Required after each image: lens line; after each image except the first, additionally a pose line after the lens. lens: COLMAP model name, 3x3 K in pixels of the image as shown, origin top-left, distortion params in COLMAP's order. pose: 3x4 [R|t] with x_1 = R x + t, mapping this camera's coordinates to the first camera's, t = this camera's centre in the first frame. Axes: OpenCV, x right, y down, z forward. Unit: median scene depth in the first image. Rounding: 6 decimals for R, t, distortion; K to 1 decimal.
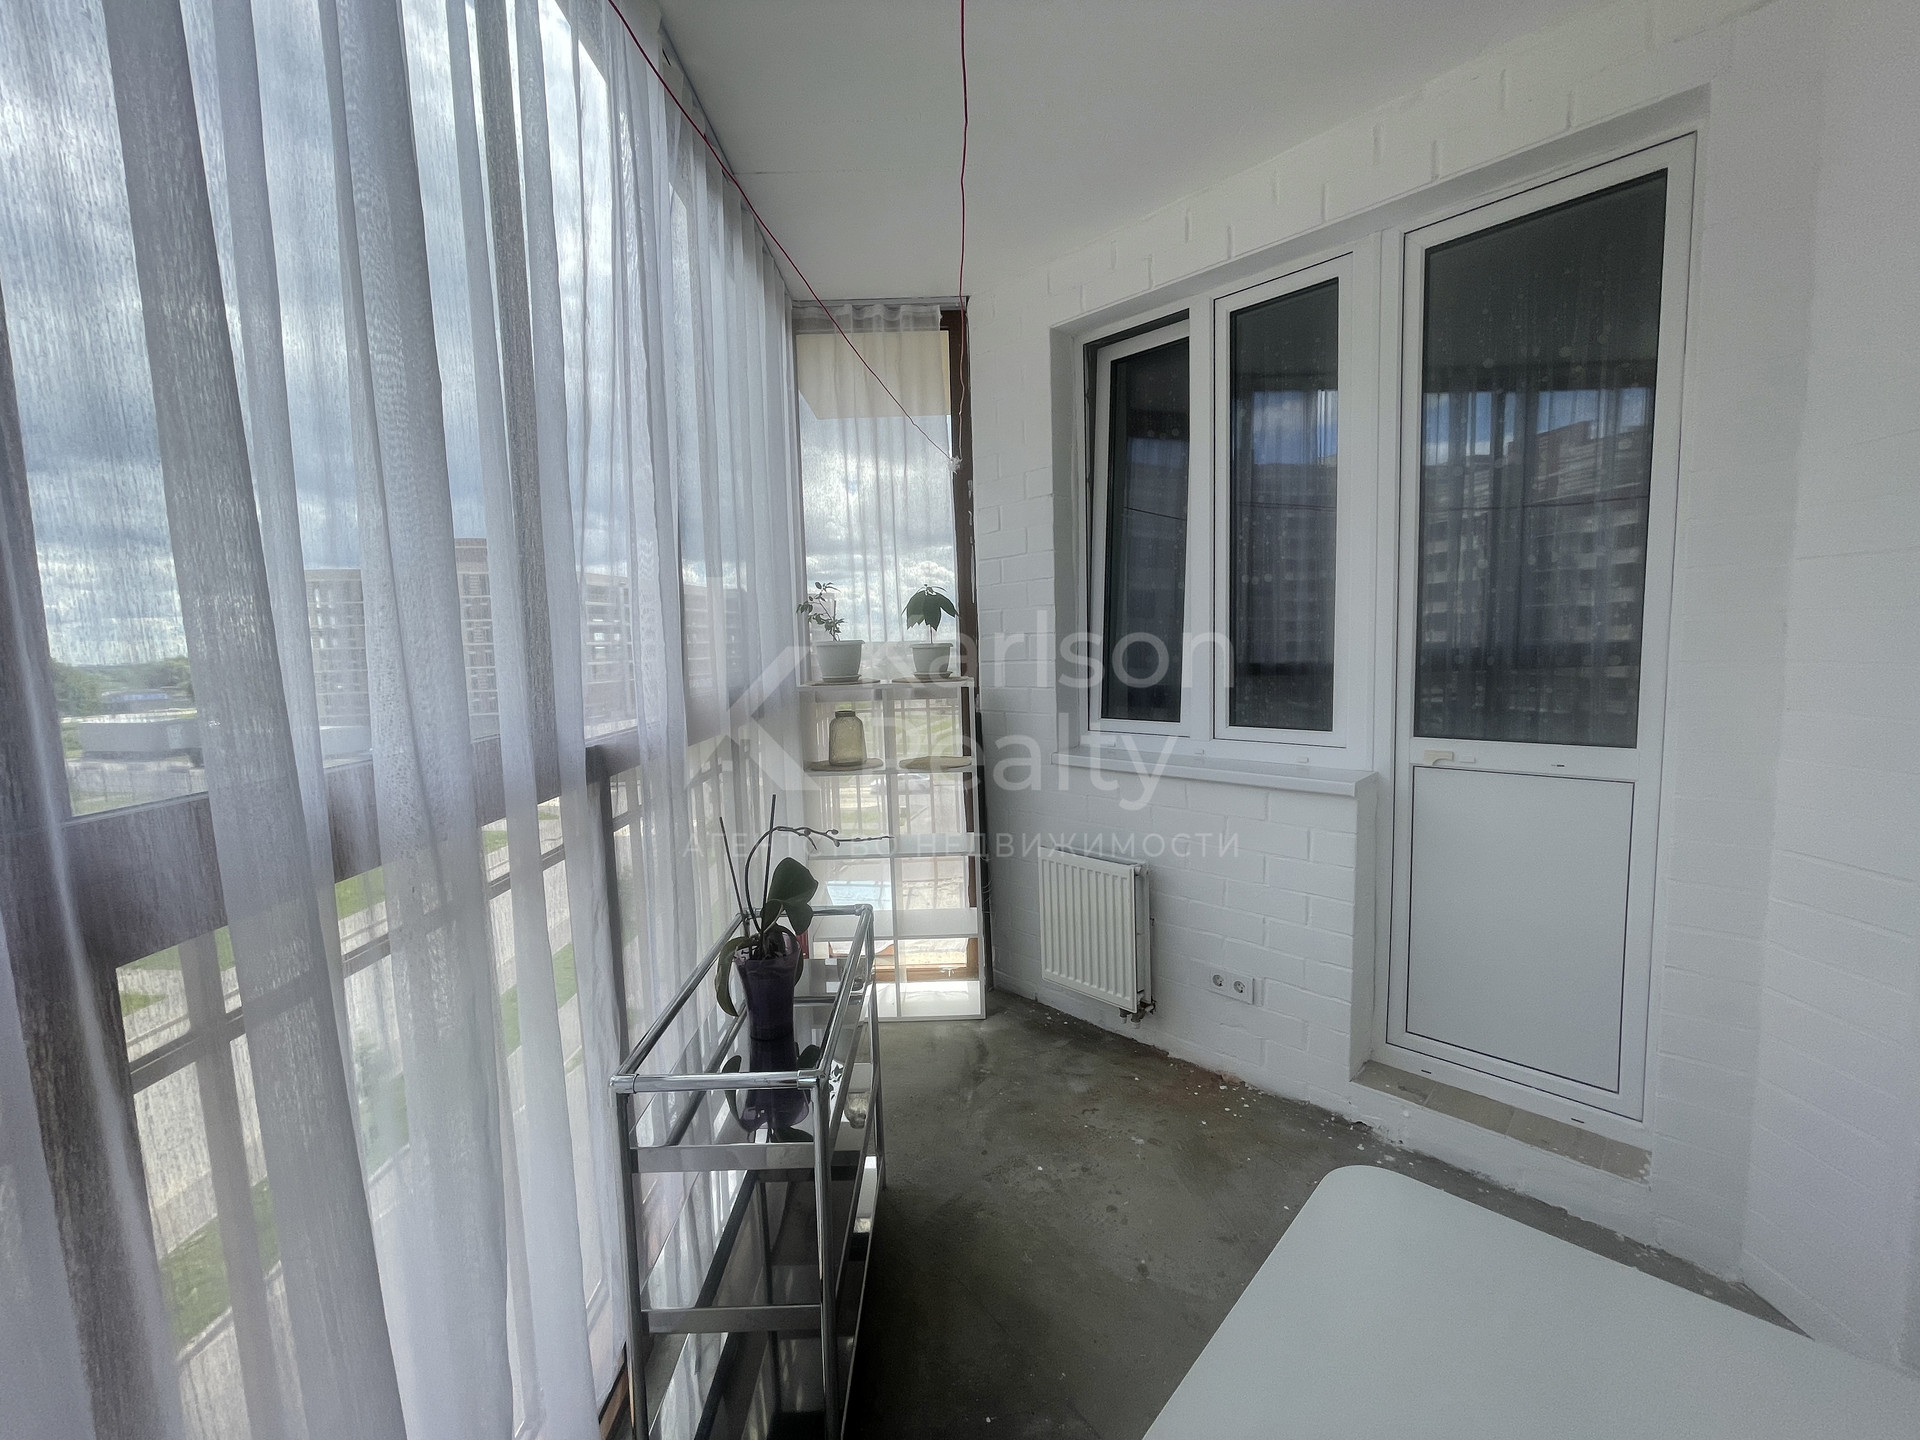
lens RADIAL K [[780.0, 0, 960.0], [0, 780.0, 720.0], [0, 0, 1]] dist [-0.004355, 0.000494]
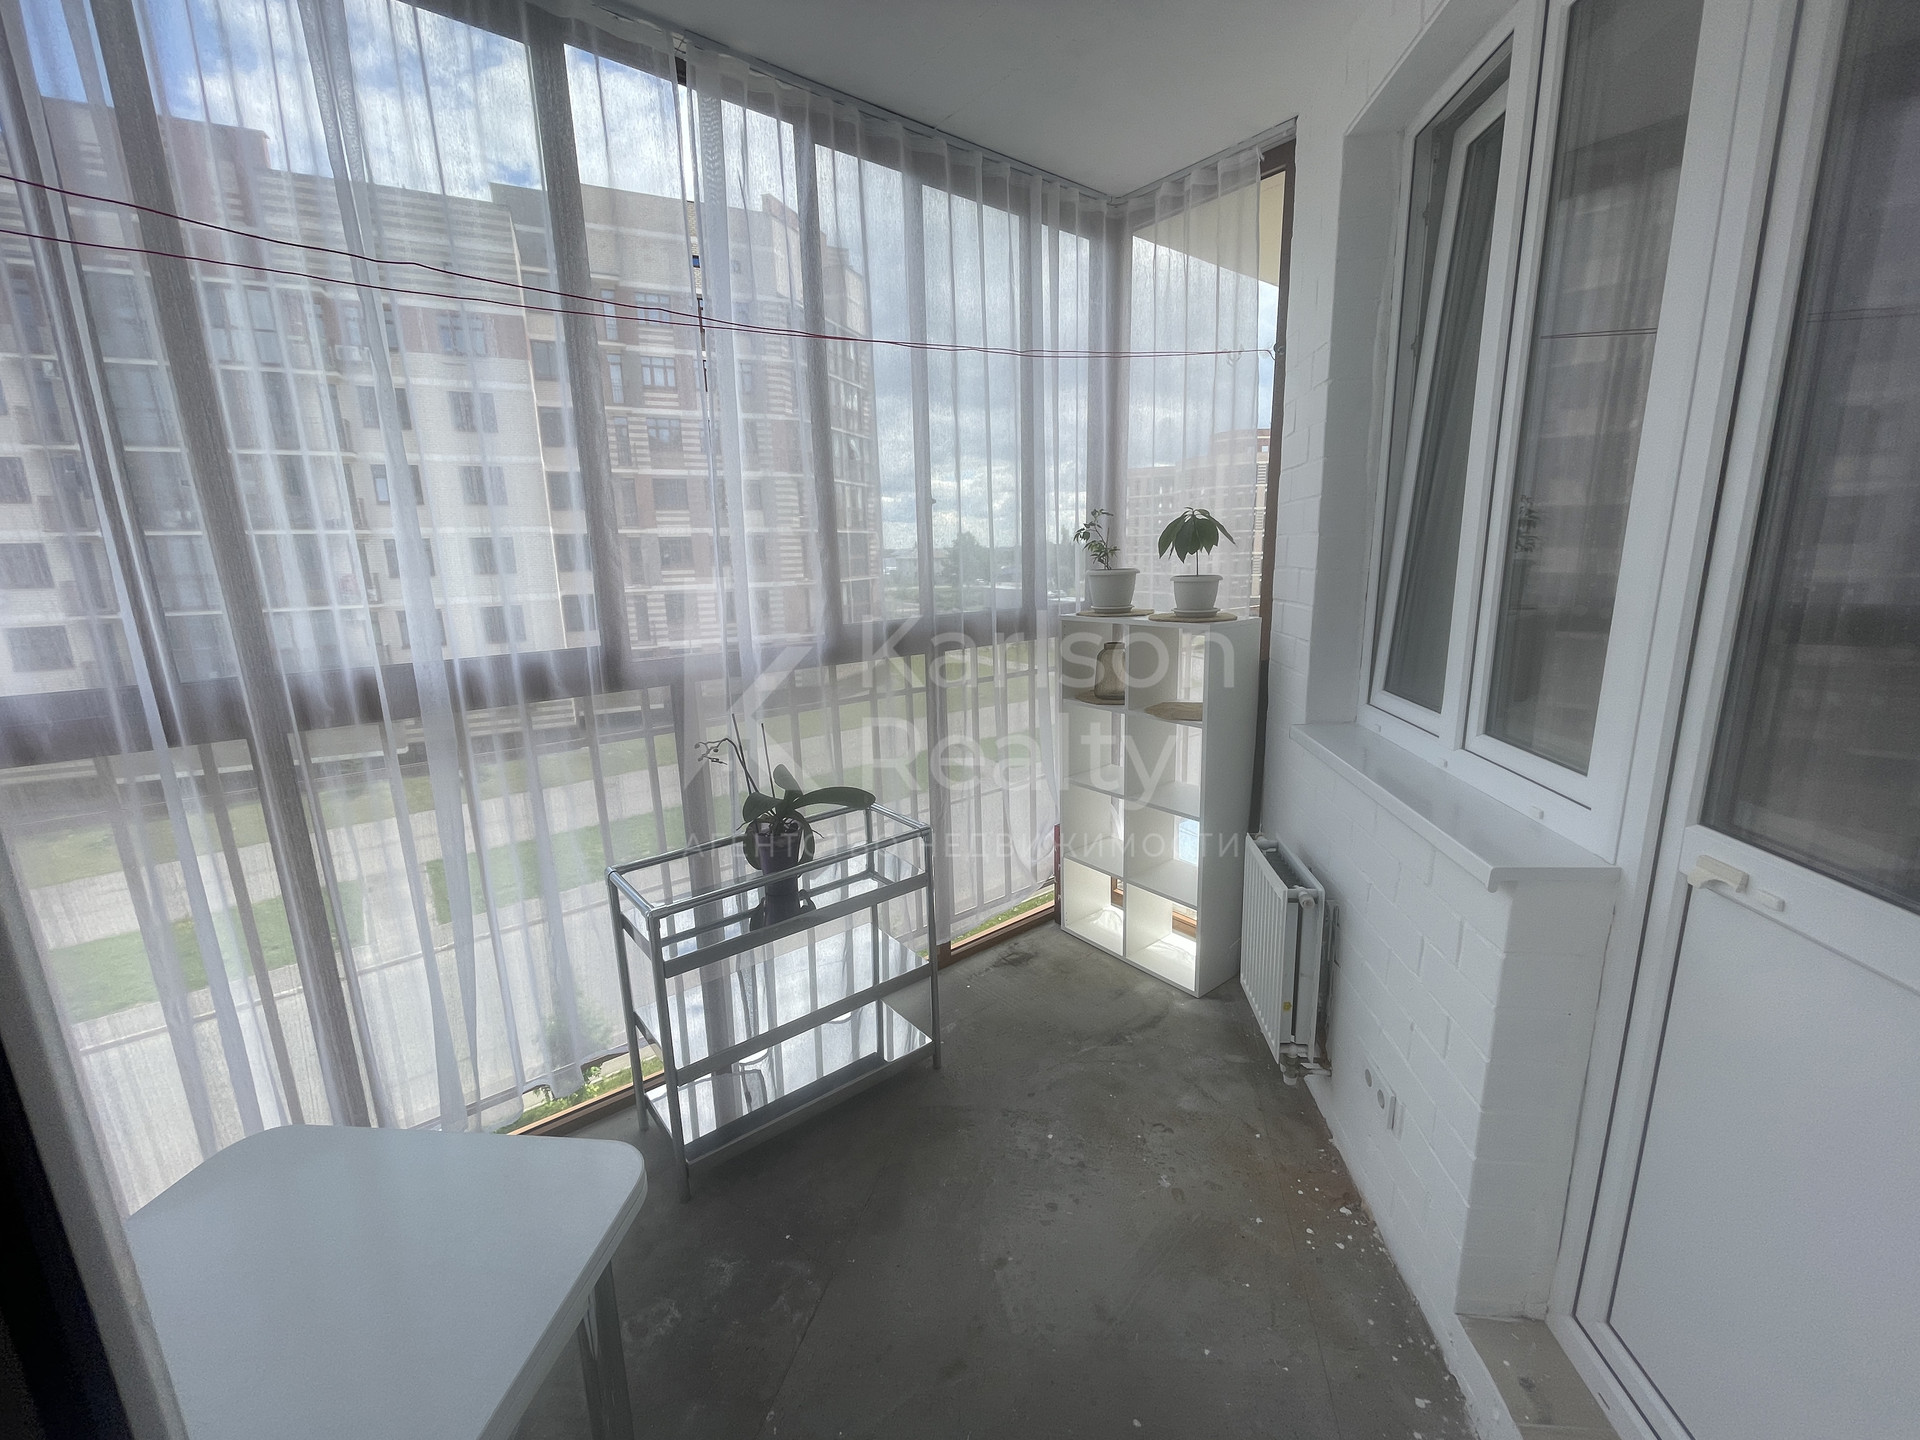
lens RADIAL K [[768.1, 0, 960.0], [0, 768.1, 720.0], [0, 0, 1]] dist [-0.003607, -0.000352]
pose [[0.627328, 0.183629, -0.756796, 0.525515], [-0.076826, 0.981654, 0.174506, -0.075320], [0.774957, -0.051331, 0.629927, 0.263312]]
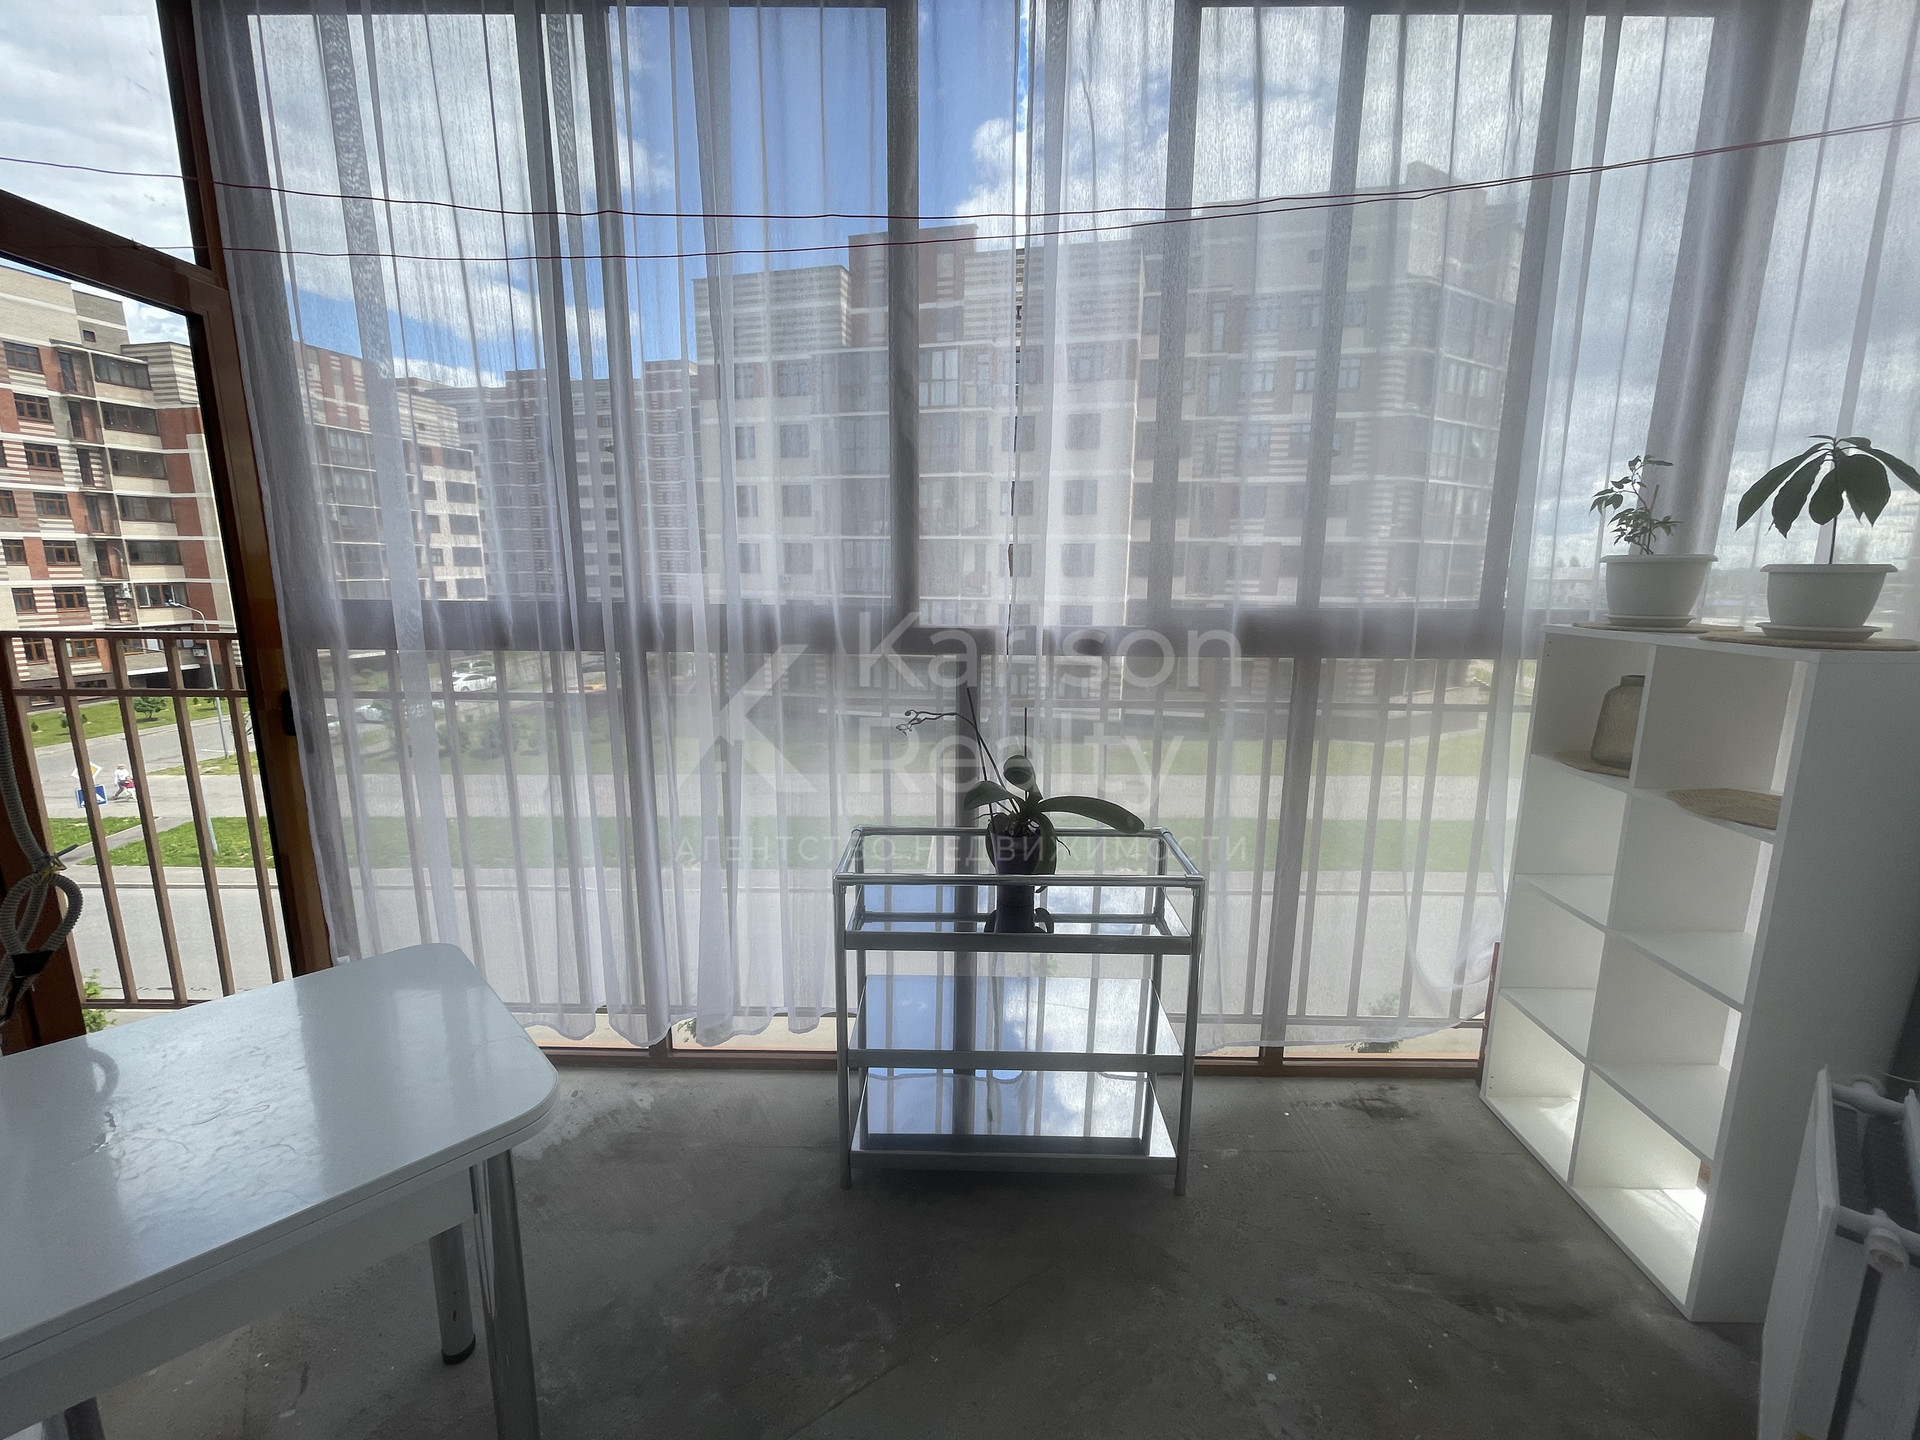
lens RADIAL K [[790.7, 0, 960.0], [0, 790.7, 720.0], [0, 0, 1]] dist [-0.001231, -0.000235]
pose [[-0.020674, 0.220109, -0.975256, 0.501160], [-0.109097, 0.969143, 0.221042, -0.059895], [0.993816, 0.110967, 0.003977, 0.536356]]
